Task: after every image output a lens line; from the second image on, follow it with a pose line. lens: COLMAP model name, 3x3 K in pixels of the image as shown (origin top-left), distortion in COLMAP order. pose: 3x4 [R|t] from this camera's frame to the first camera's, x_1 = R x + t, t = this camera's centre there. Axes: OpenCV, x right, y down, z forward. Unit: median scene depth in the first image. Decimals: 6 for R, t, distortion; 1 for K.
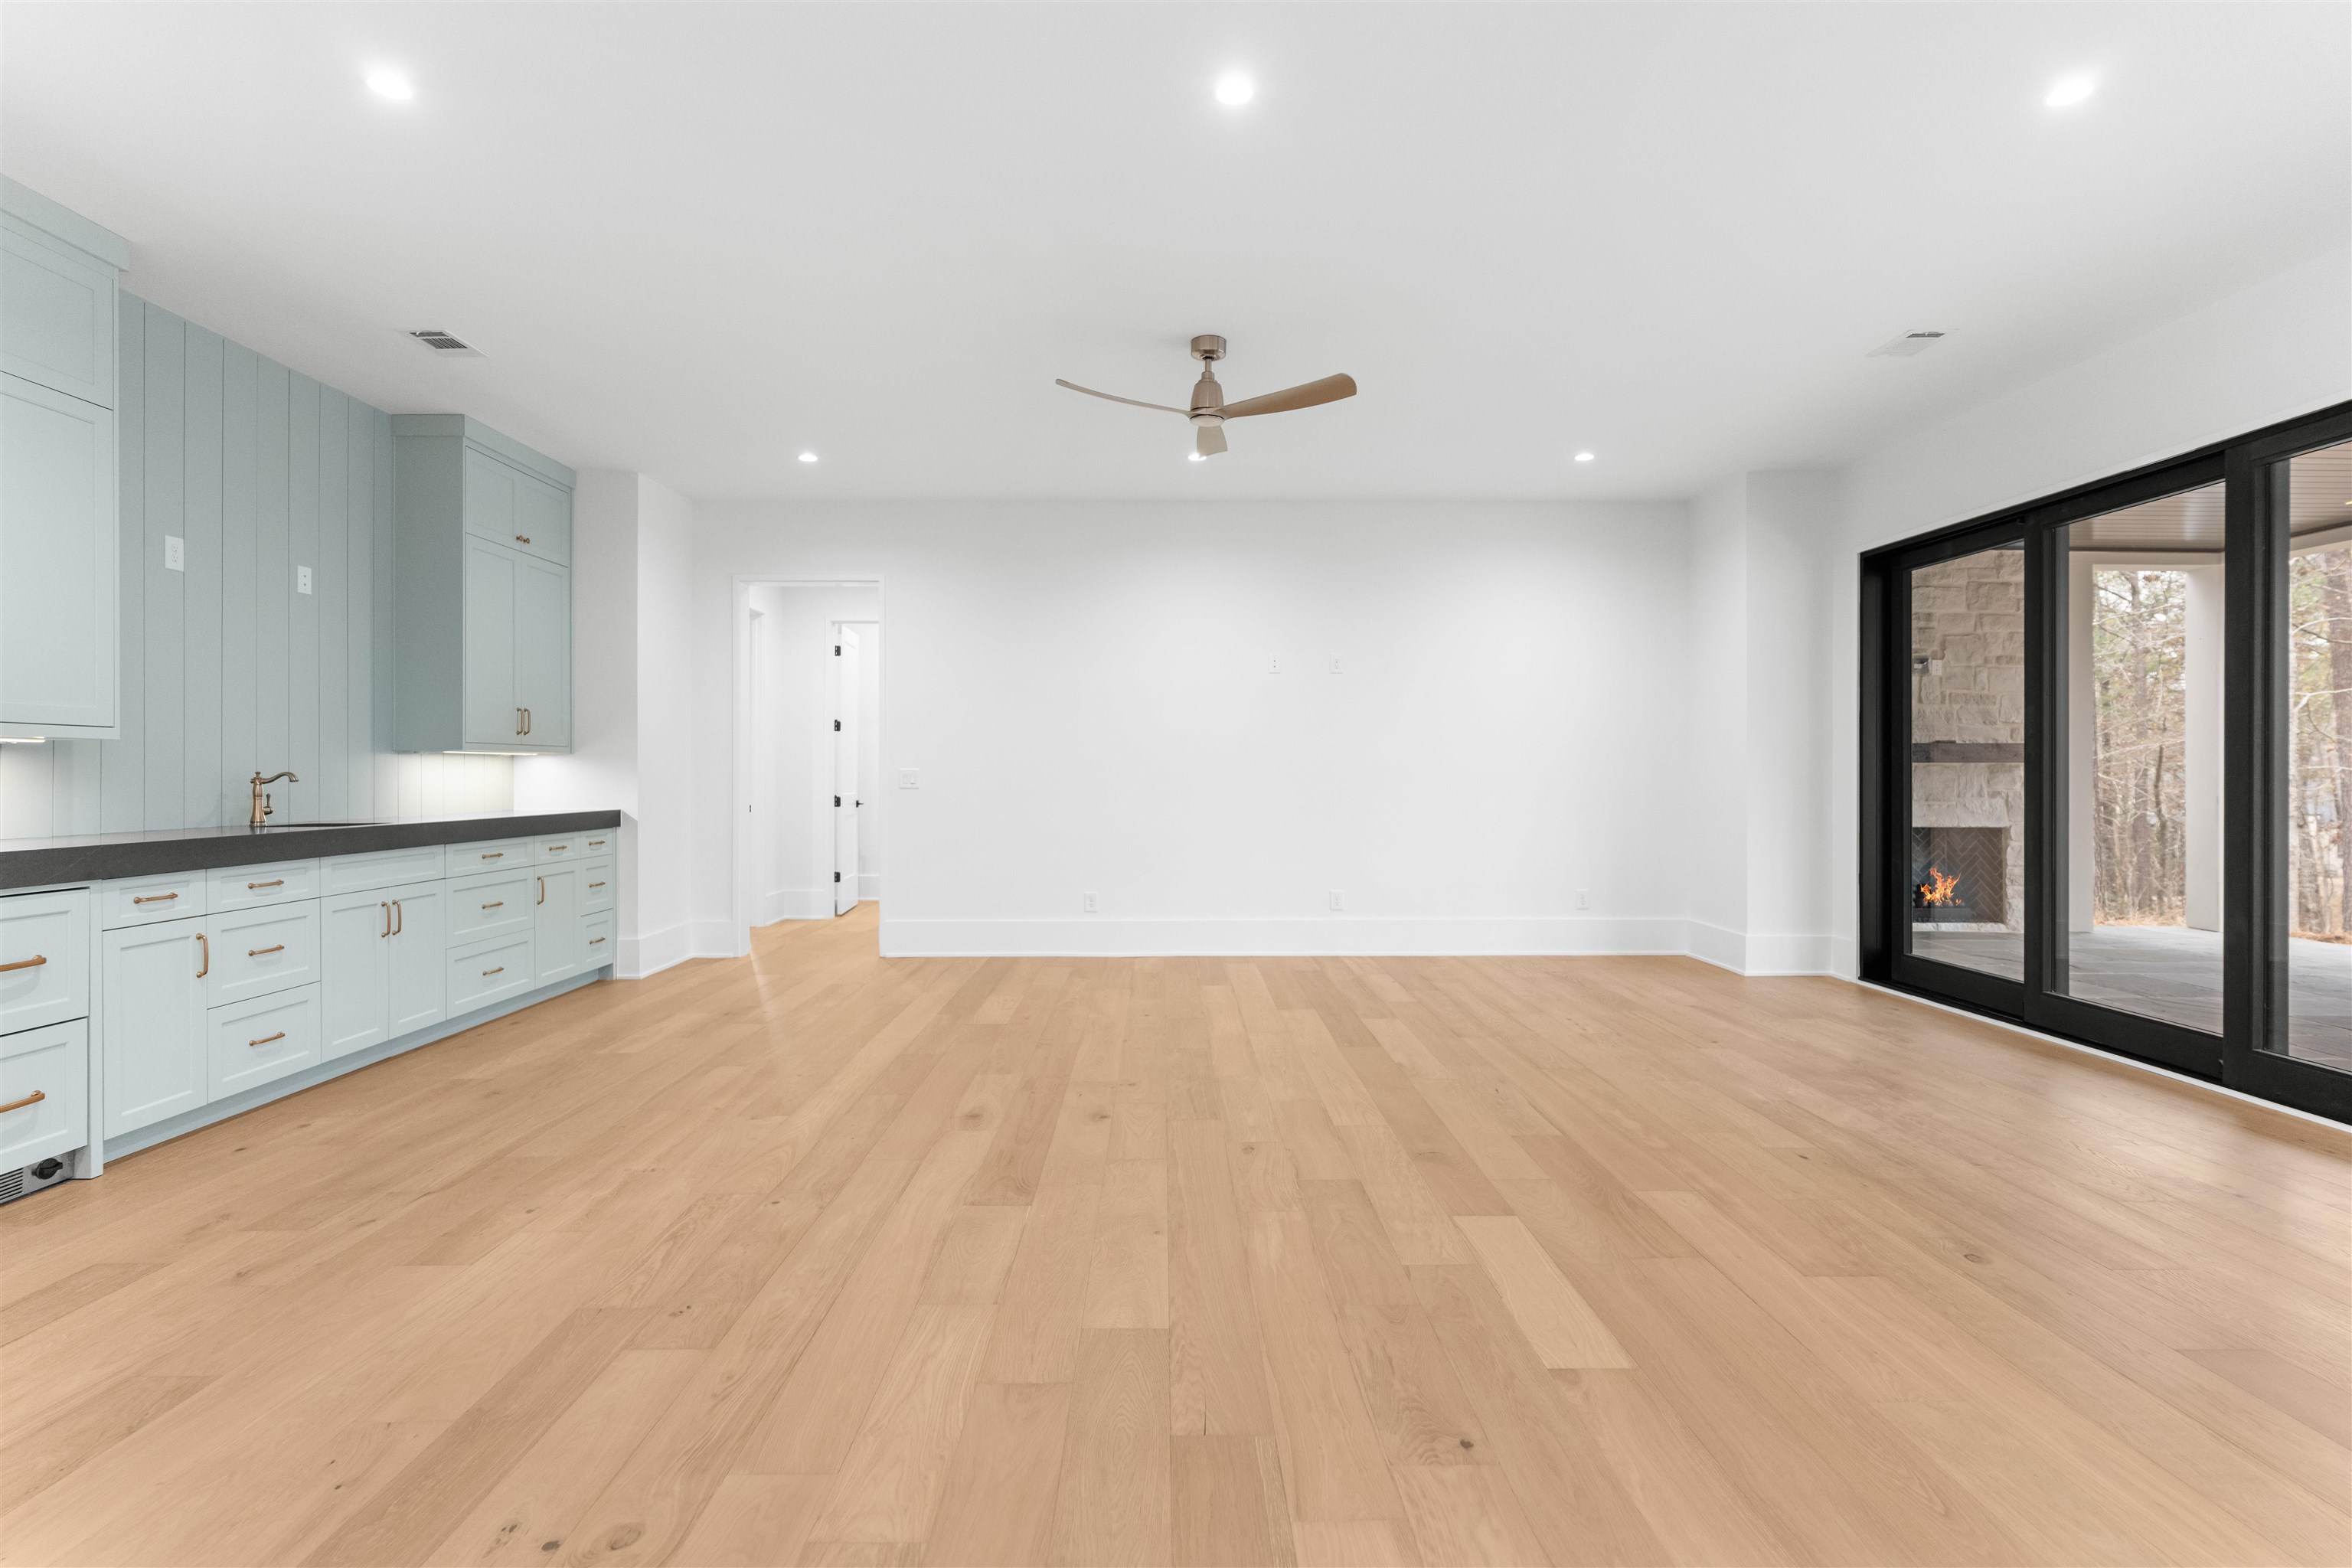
lens RADIAL K [[1149.2, 0, 1177.9], [0, 1149.2, 768.3], [0, 0, 1]] dist [-0.000039, 0.001132]
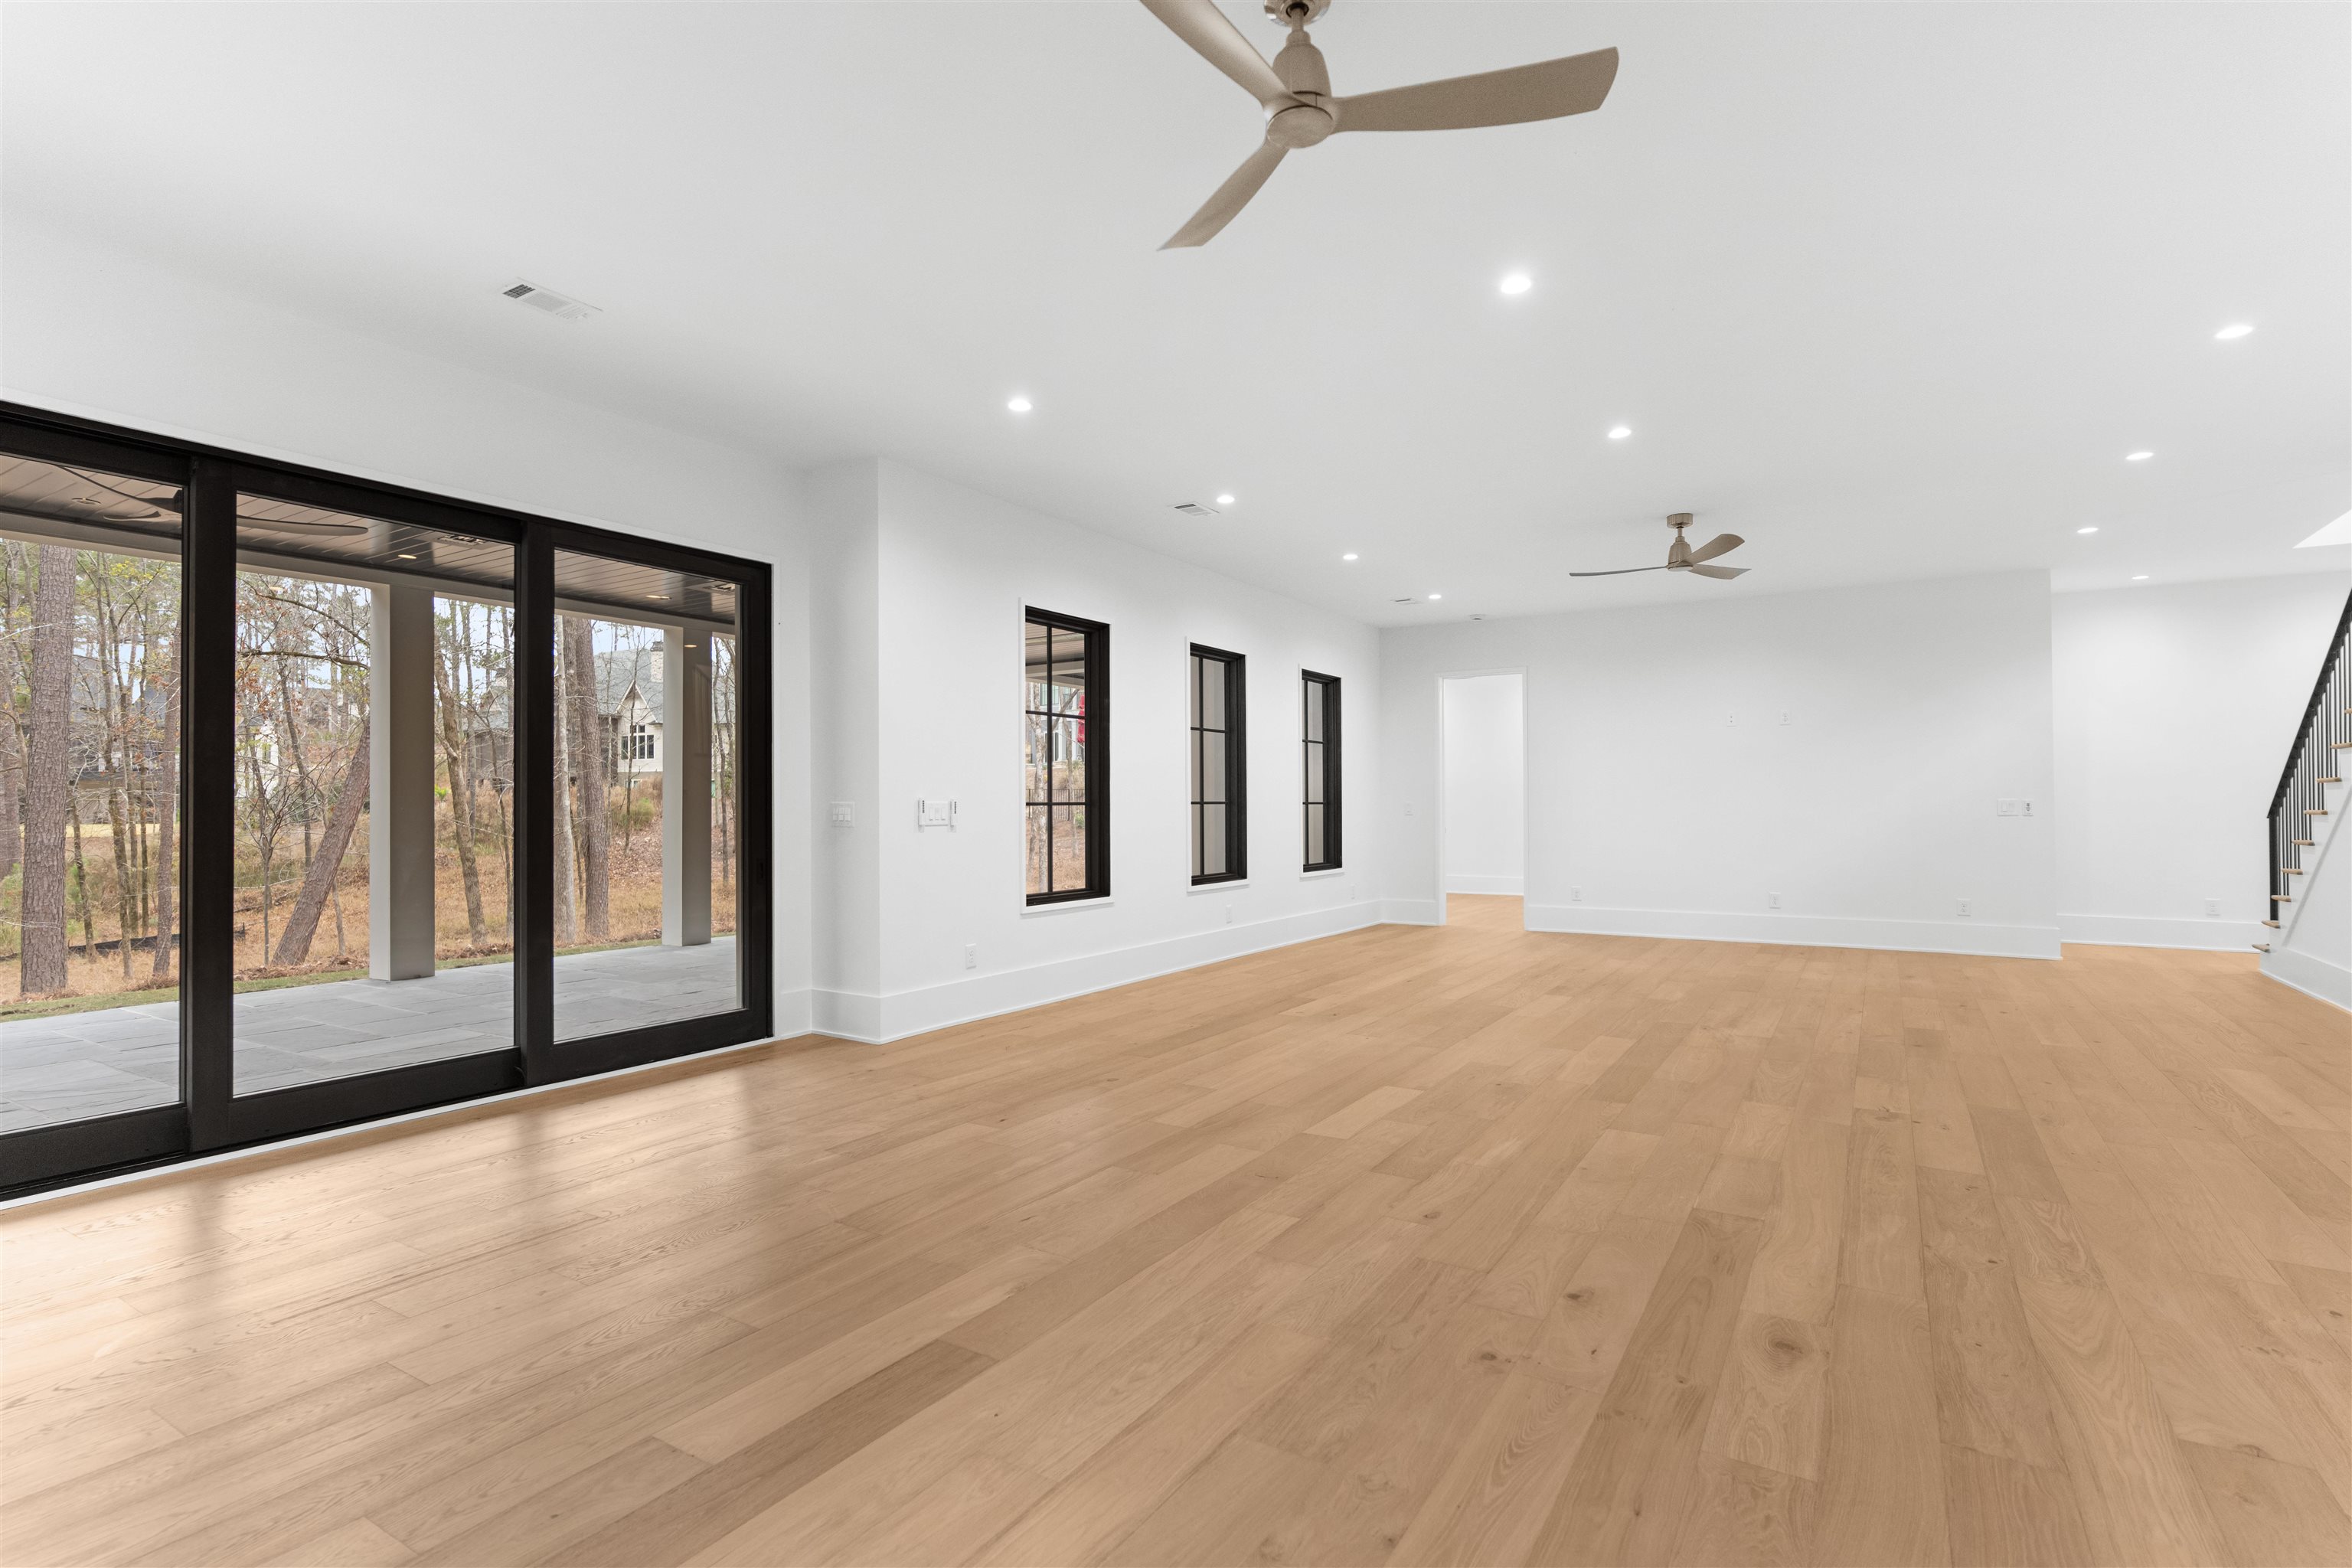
lens RADIAL K [[1149.2, 0, 1173.0], [0, 1149.2, 792.3], [0, 0, 1]] dist [-0.000039, 0.001132]
pose [[-0.844135, 0.010649, 0.536025, -0.285770], [0.003664, 0.999894, -0.014093, 0.009059], [-0.536118, -0.009932, -0.844084, 2.086866]]
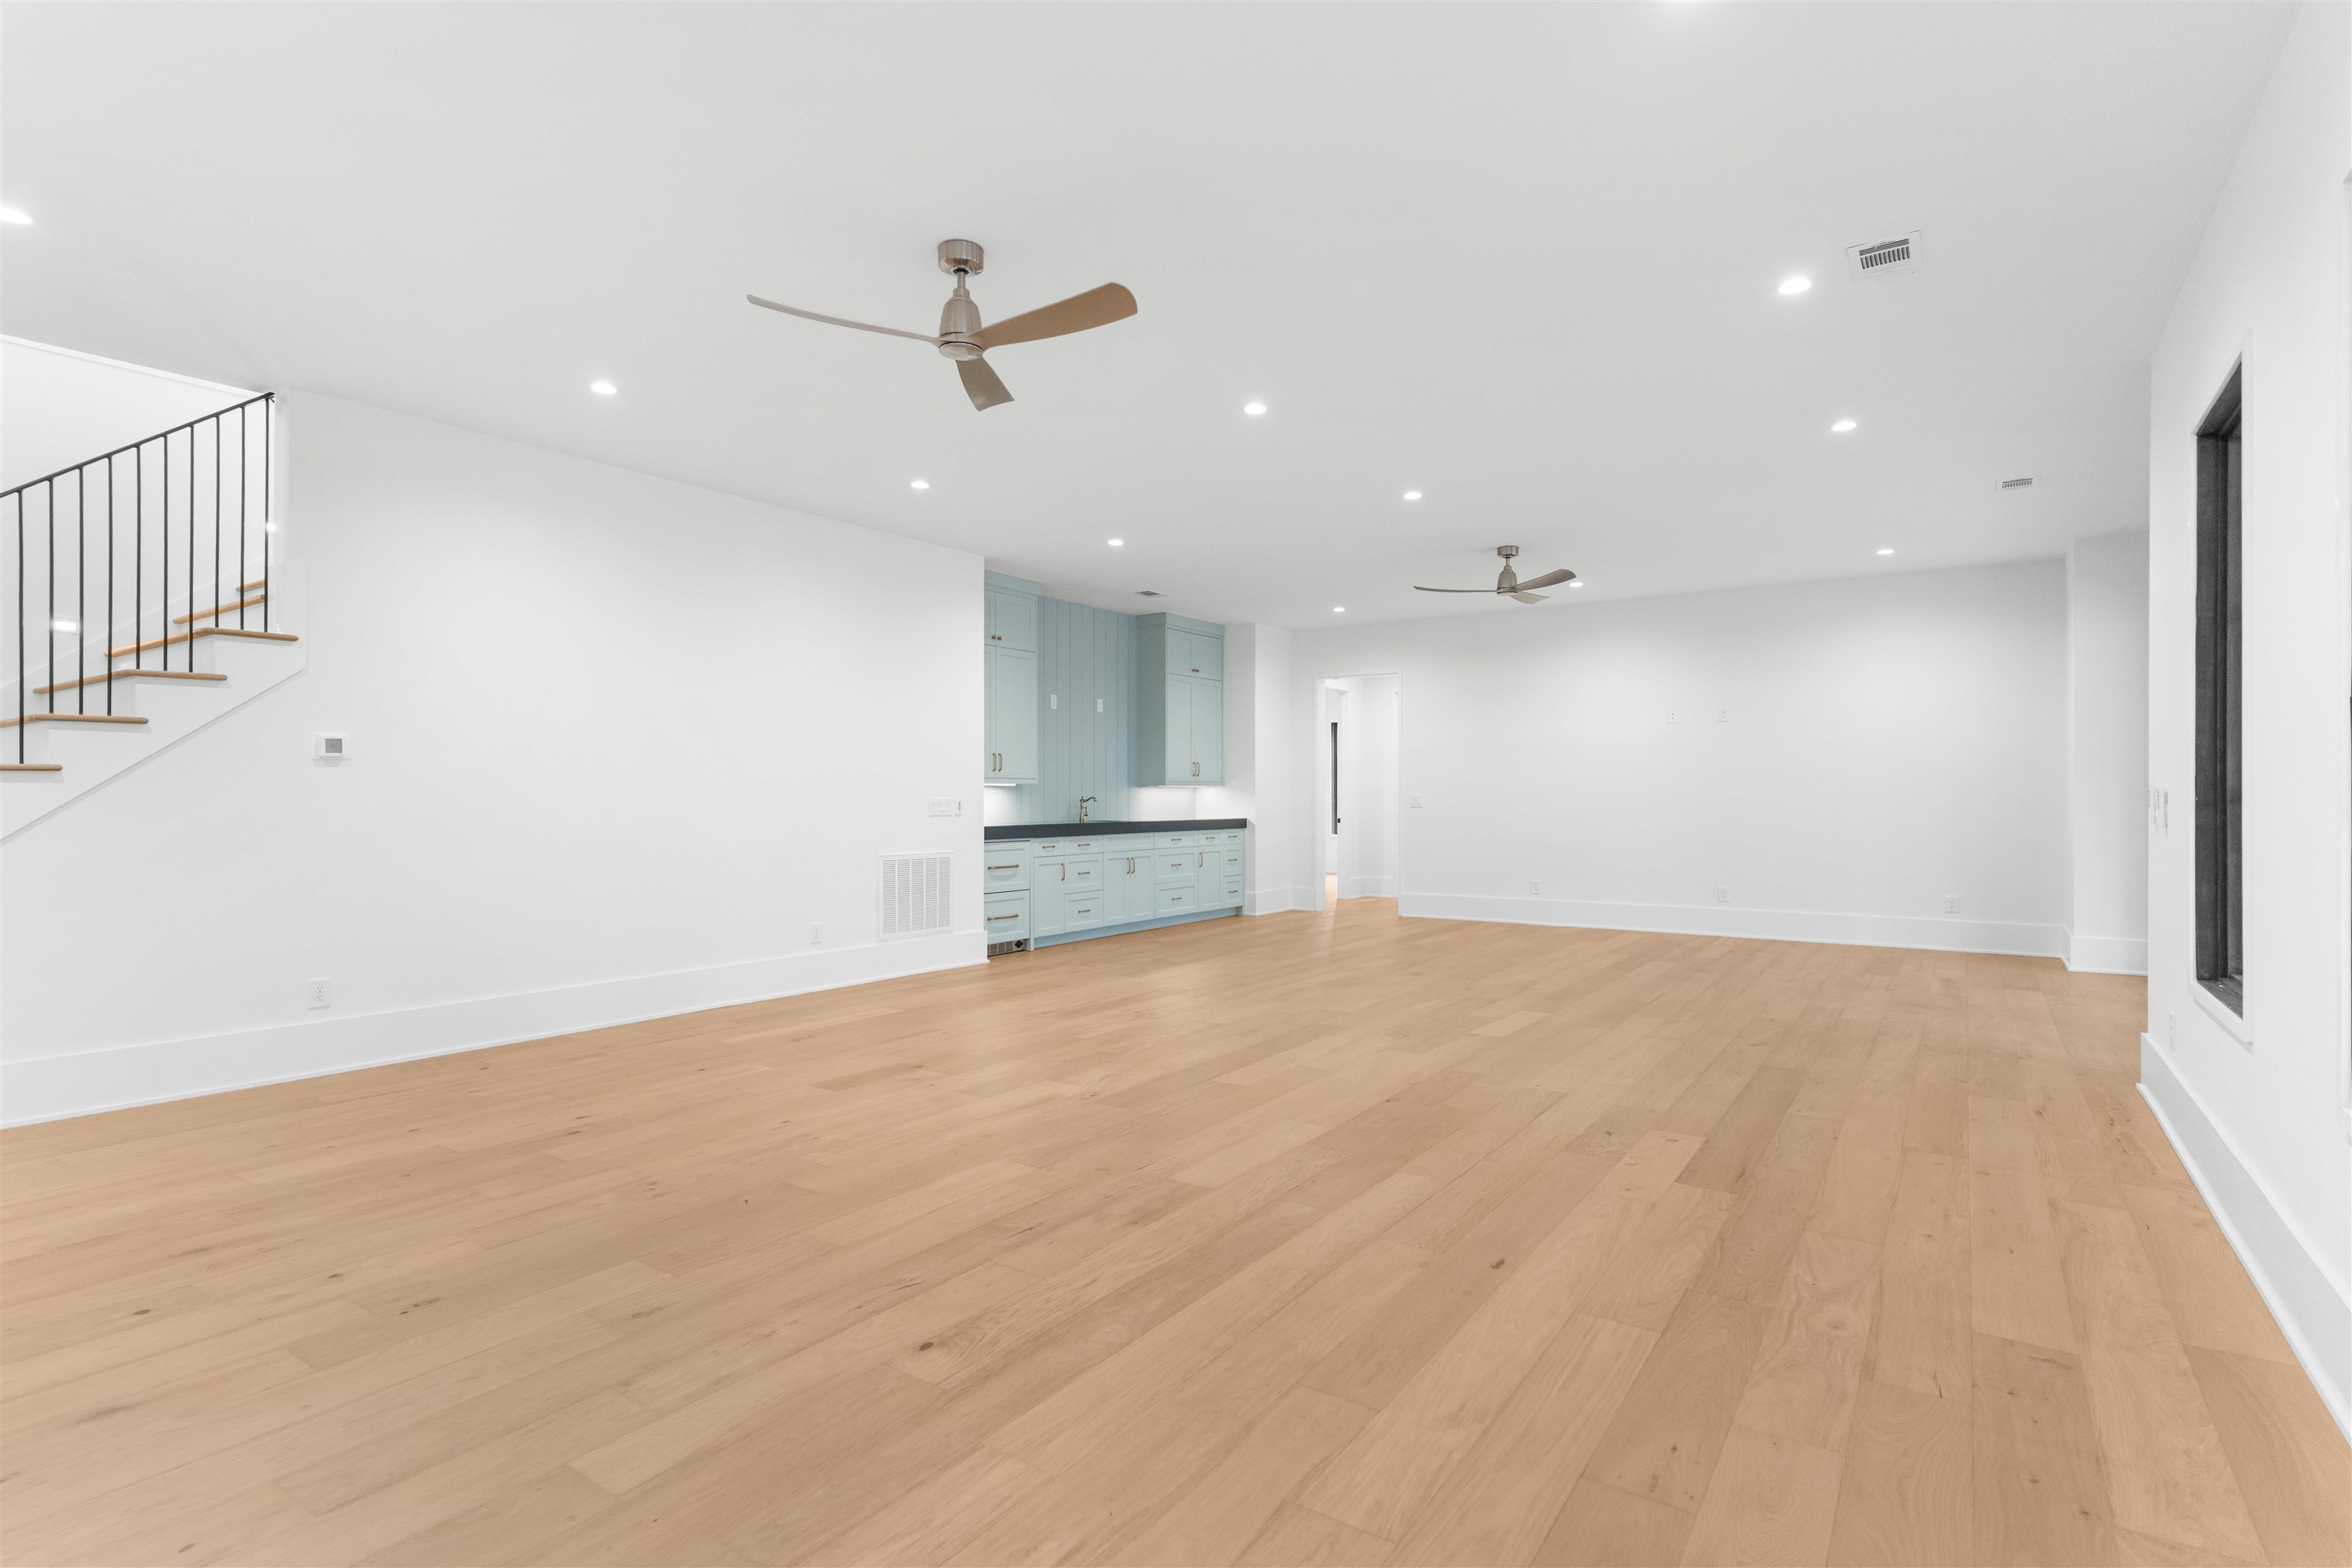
lens RADIAL K [[1149.2, 0, 1174.8], [0, 1149.2, 791.3], [0, 0, 1]] dist [-0.000039, 0.001132]
pose [[0.819983, -0.001415, -0.572386, 0.520908], [0.001712, 0.999999, -0.000019, -0.005737], [0.572385, -0.000964, 0.819985, -0.605884]]
